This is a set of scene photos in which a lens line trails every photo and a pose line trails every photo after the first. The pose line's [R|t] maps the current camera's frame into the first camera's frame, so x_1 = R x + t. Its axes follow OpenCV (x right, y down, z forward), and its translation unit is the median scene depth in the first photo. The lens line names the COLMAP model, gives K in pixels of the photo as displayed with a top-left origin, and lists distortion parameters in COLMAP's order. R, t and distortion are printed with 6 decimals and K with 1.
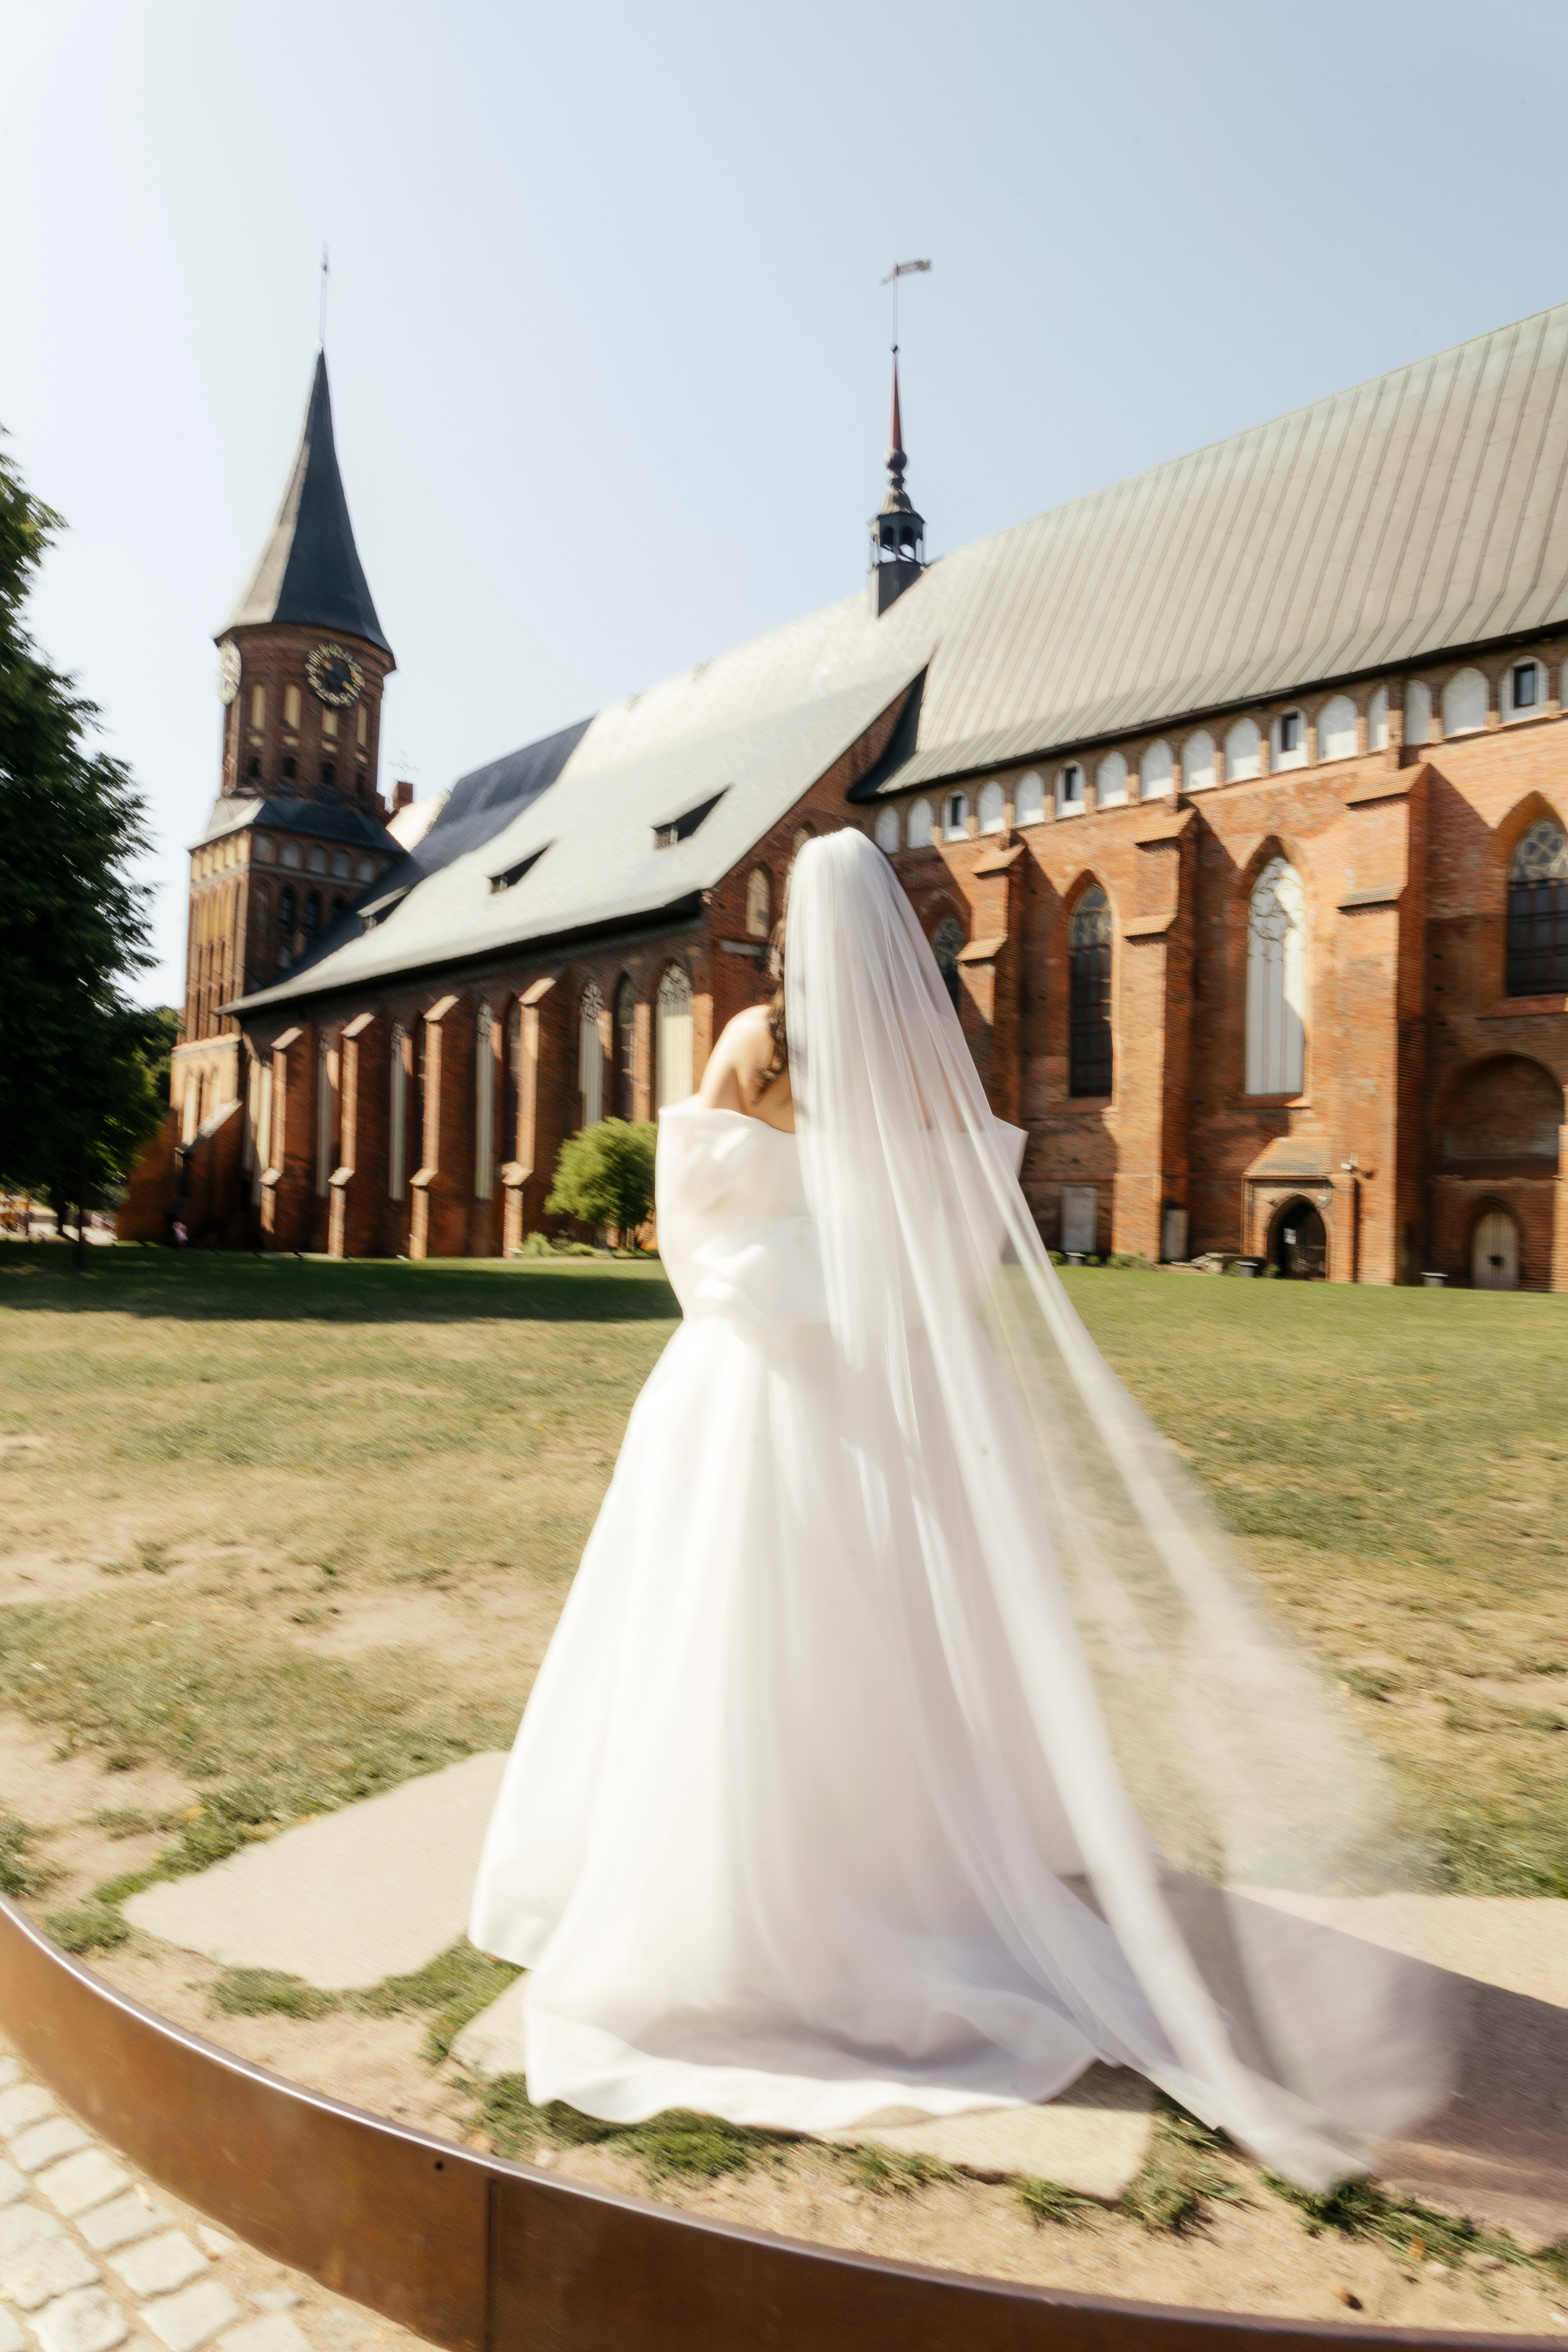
lens RADIAL K [[1573.7, 0, 773.5], [0, 1573.7, 1176.6], [0, 0, 1]] dist [0.001699, -0.010154]
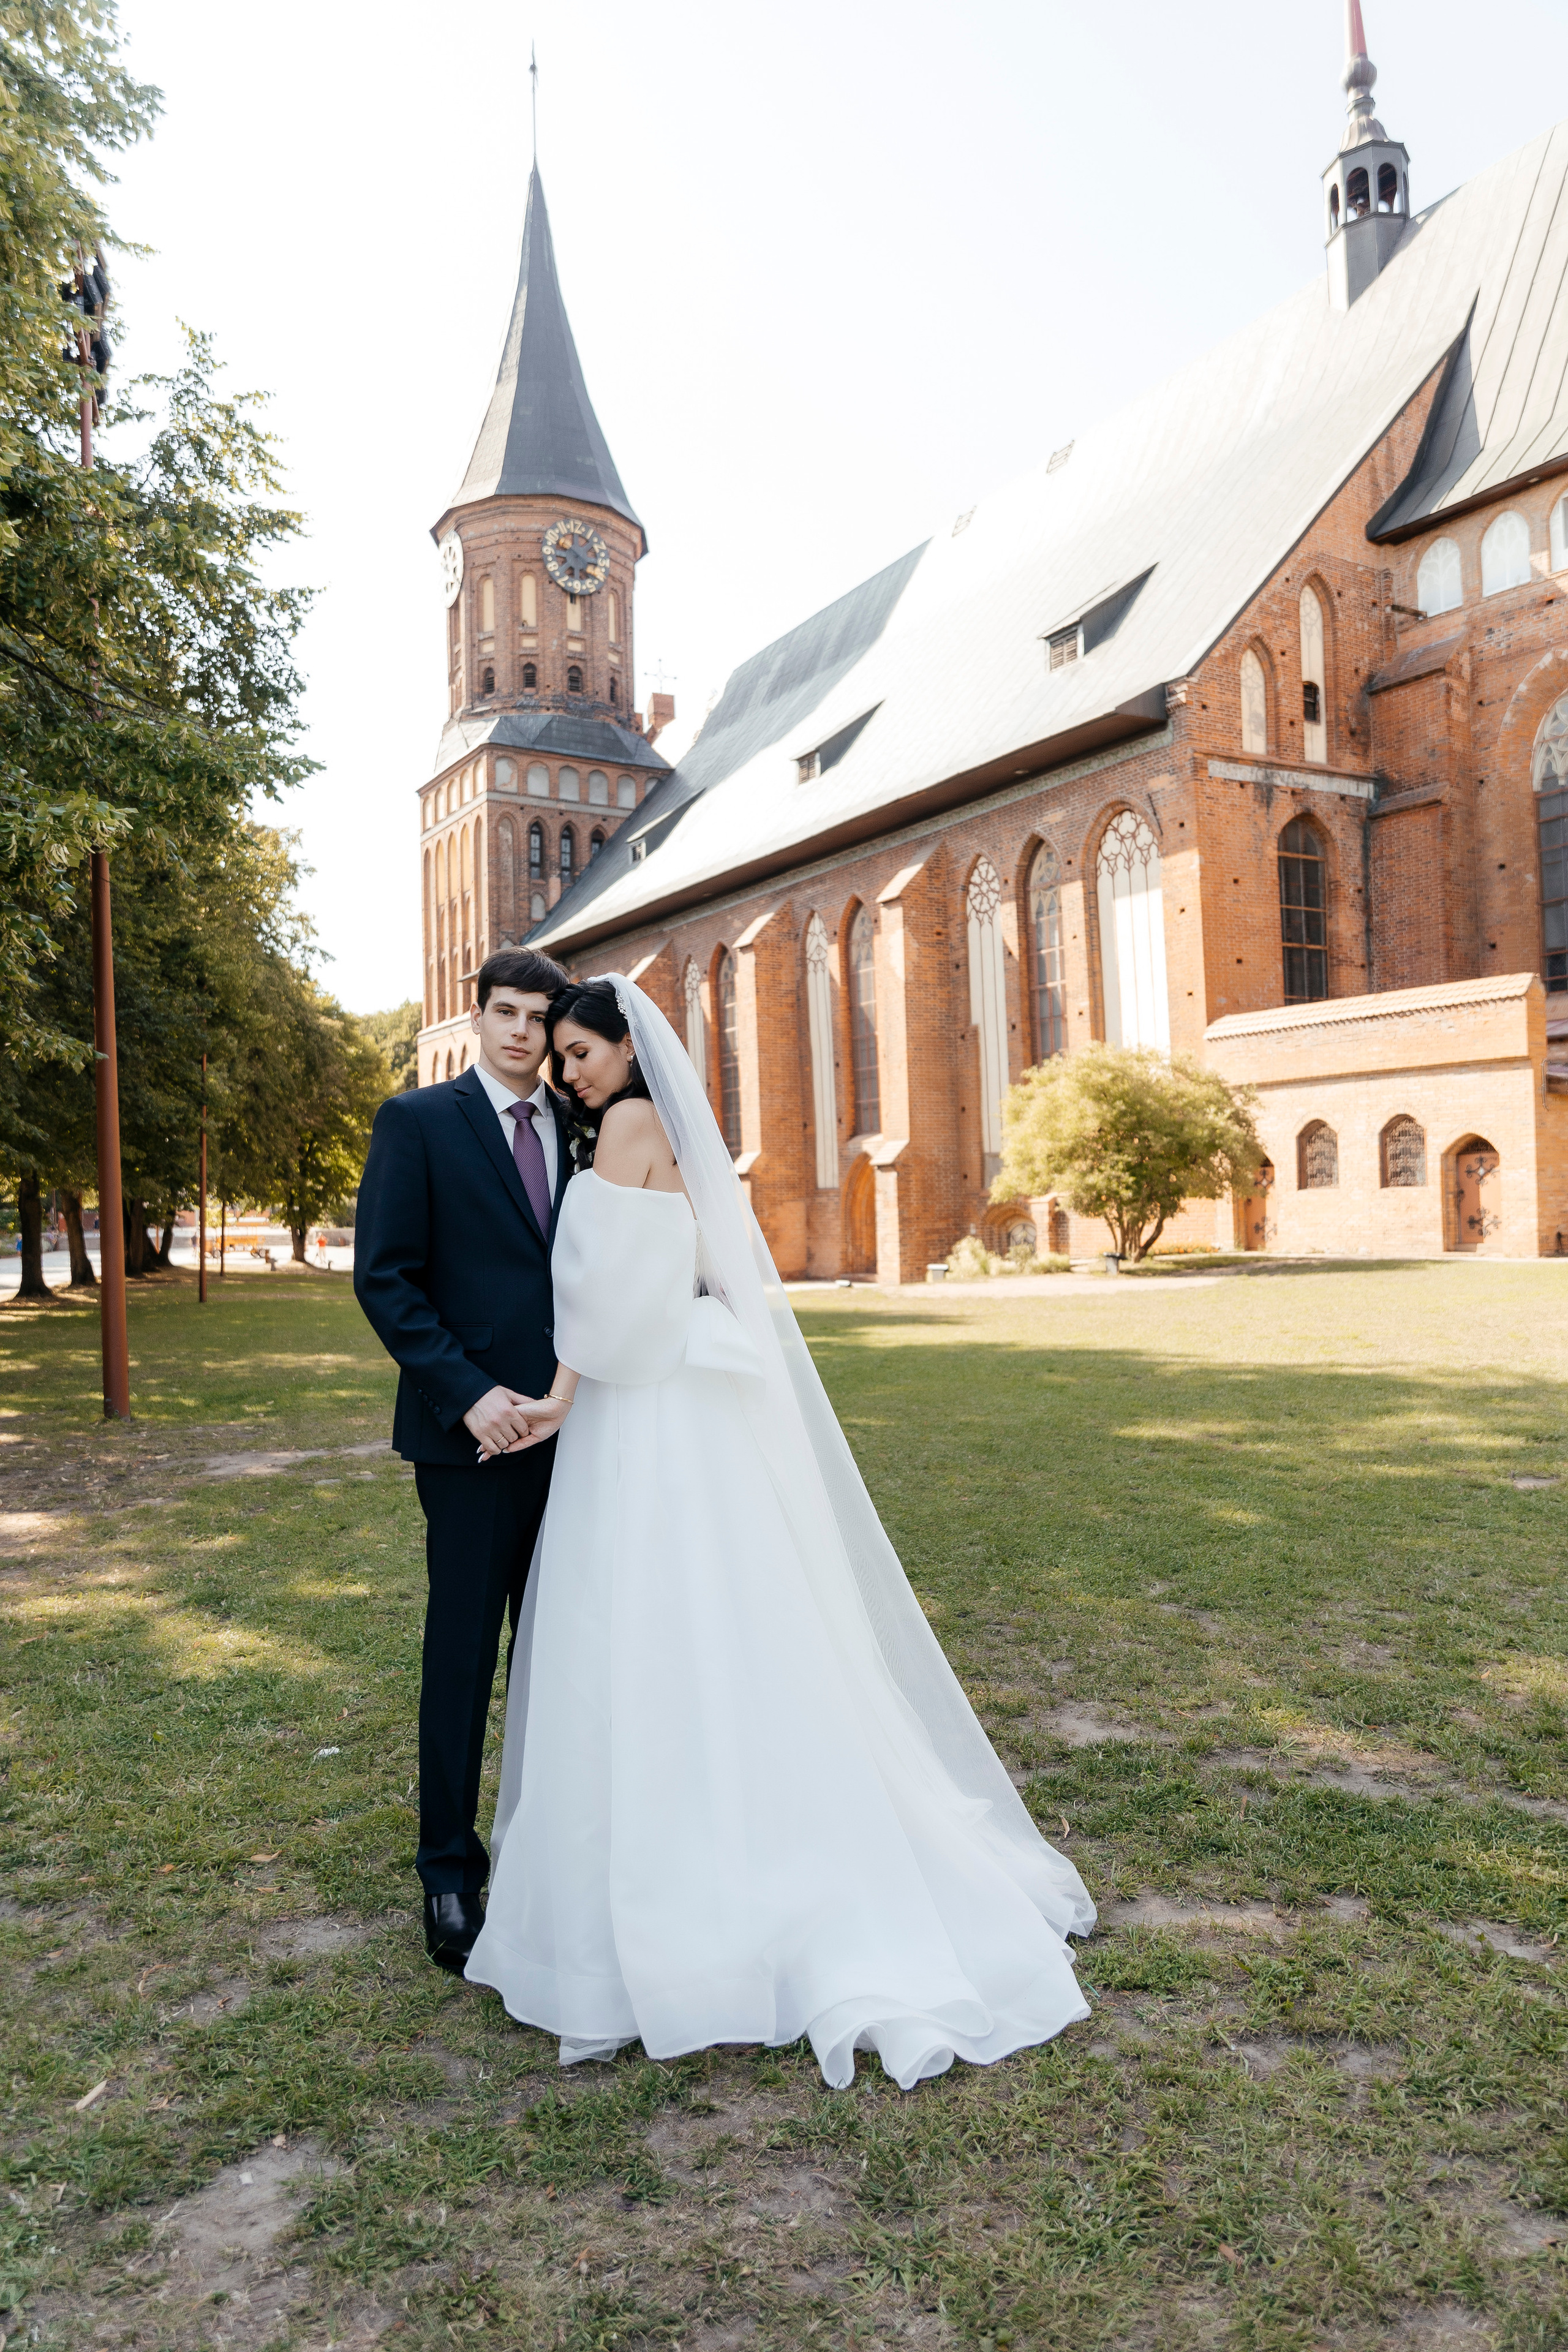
lens RADIAL K [[1567.5, 0, 778.2], [0, 1567.5, 1173.2], [0, 0, 1]] dist [0.002786, -0.006913]
pose [[0.986670, -0.058992, -0.151666, -0.096906], [0.060356, 0.998167, 0.004400, 0.002613], [0.151128, -0.013496, 0.988422, 0.285182]]
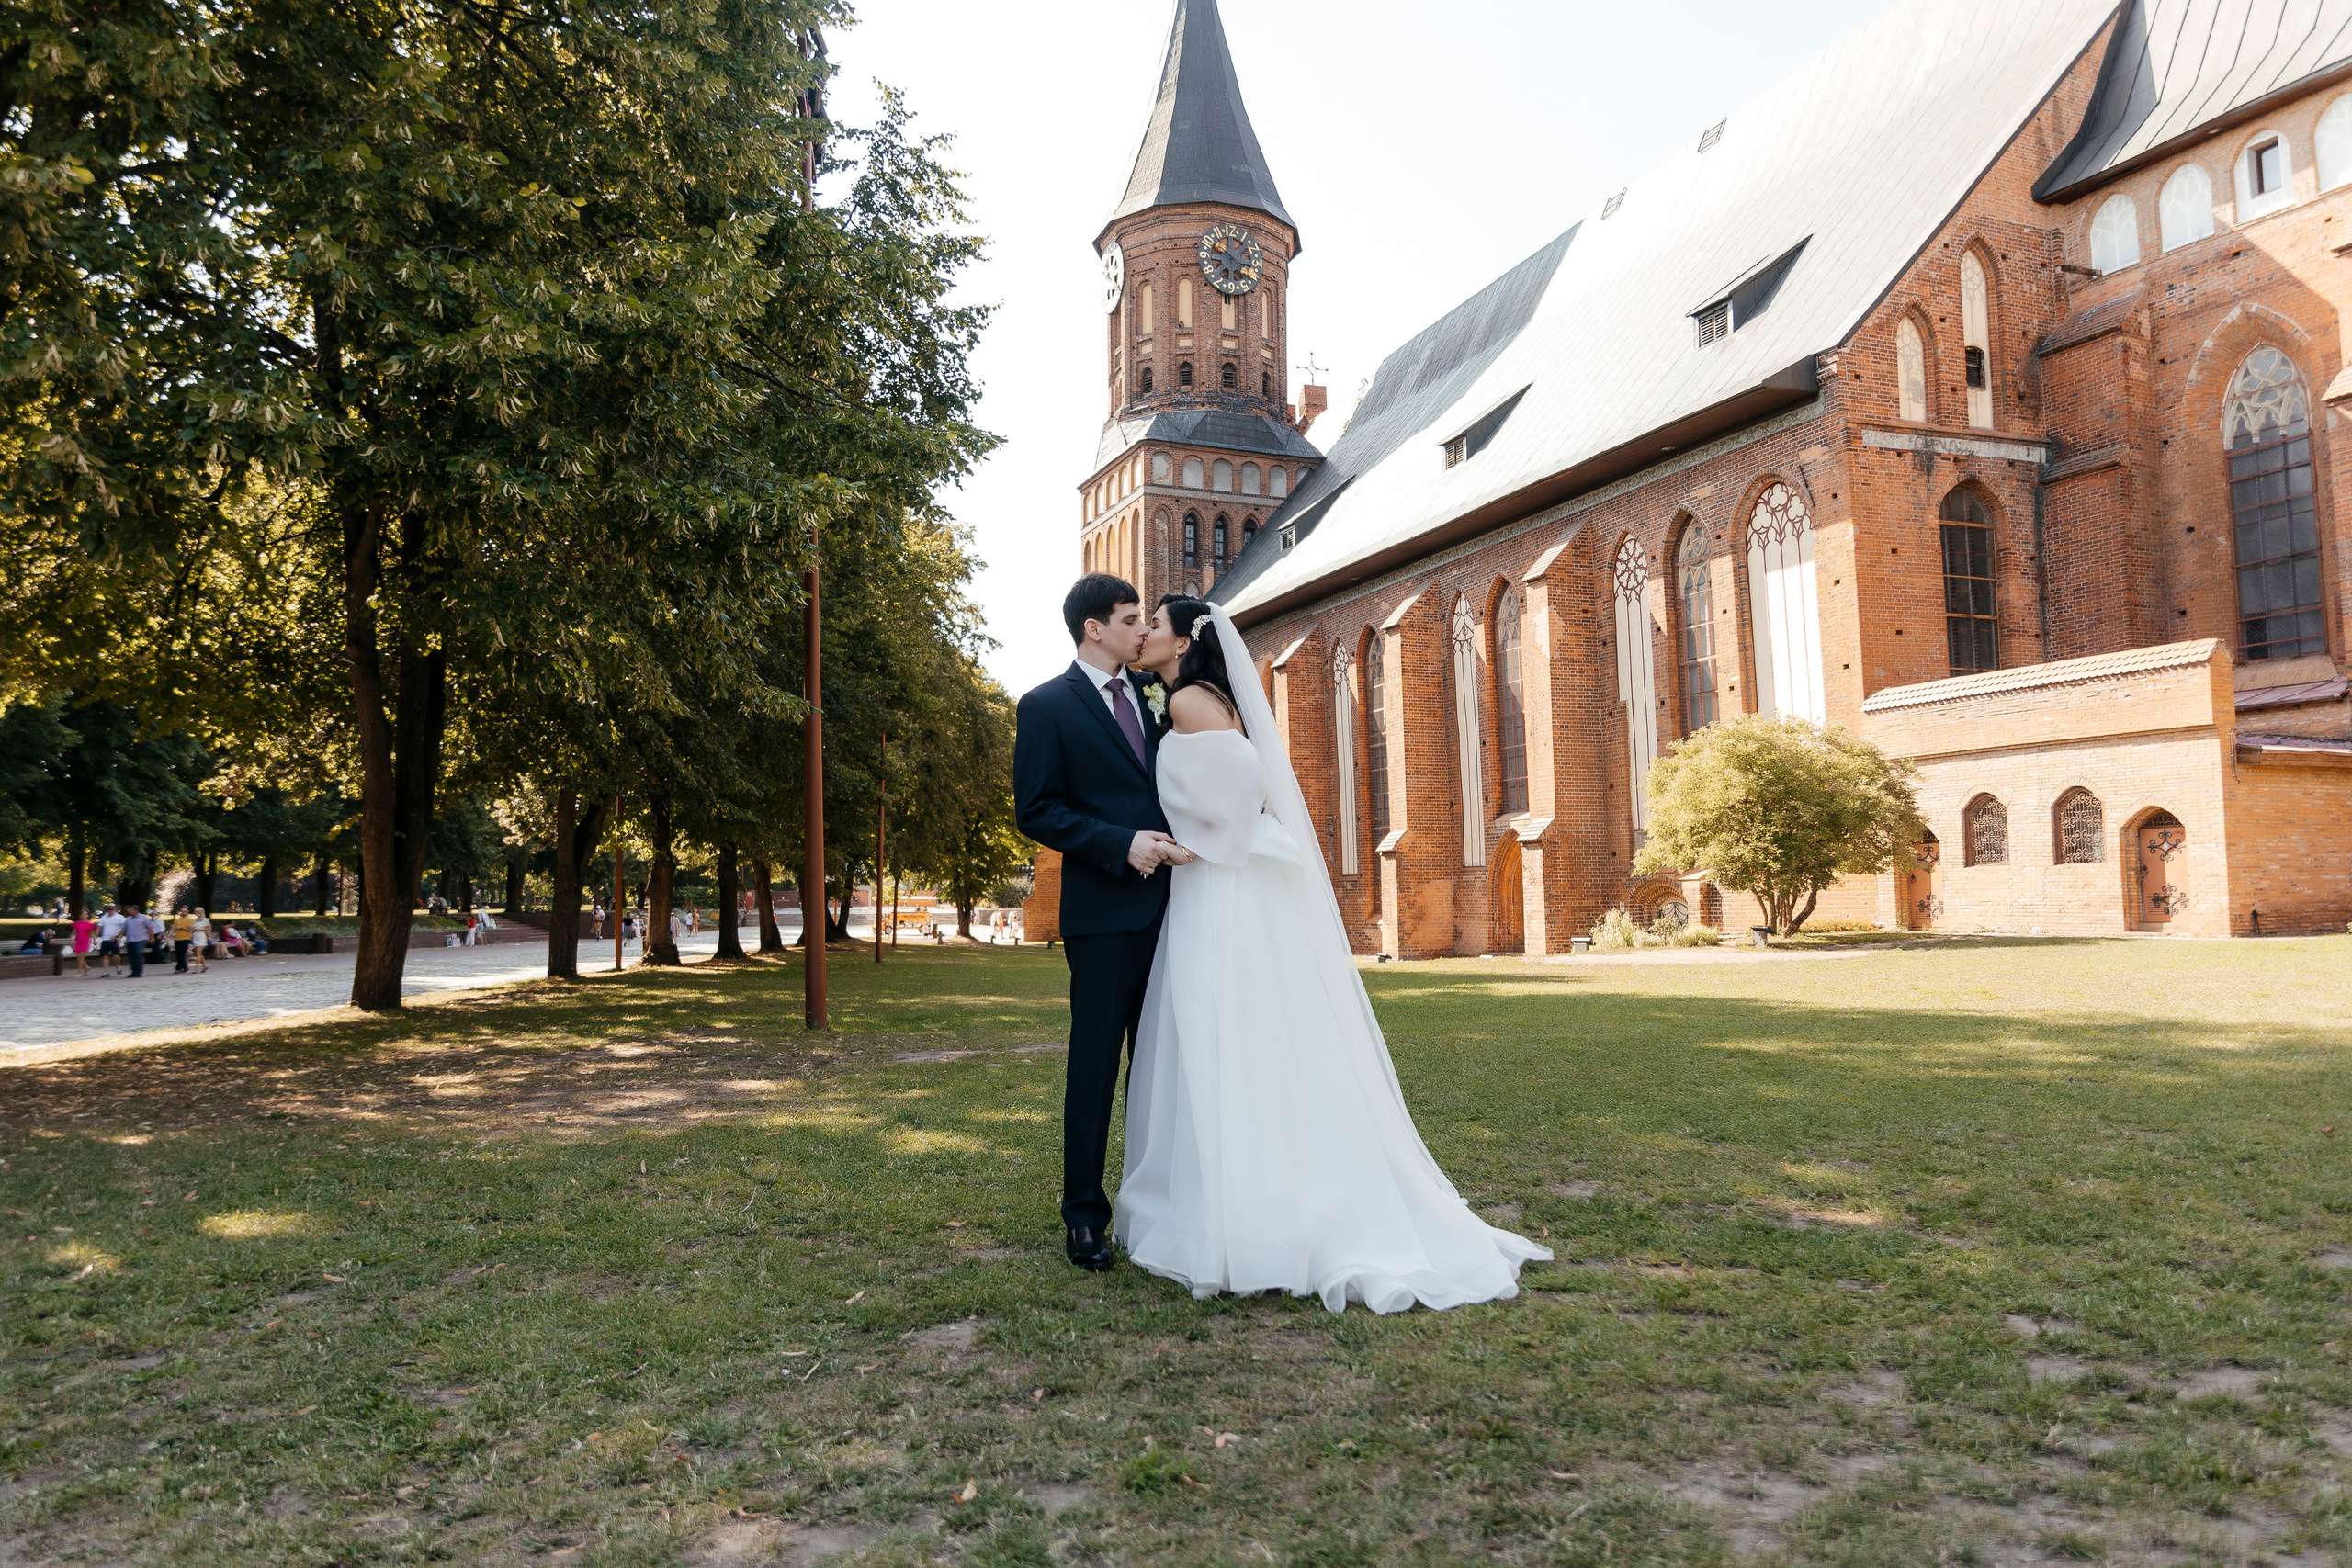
lens RADIAL K [[1573.6, 0, 1176.0], [0, 1573.6, 784.0], [0, 0, 1]] dist [0.001699, -0.010154]
pose [[0.949457, -0.067138, -0.306633, -0.090085], [0.053235, 0.997148, -0.053489, 0.007729], [0.309349, 0.034462, 0.950324, 0.268268]]
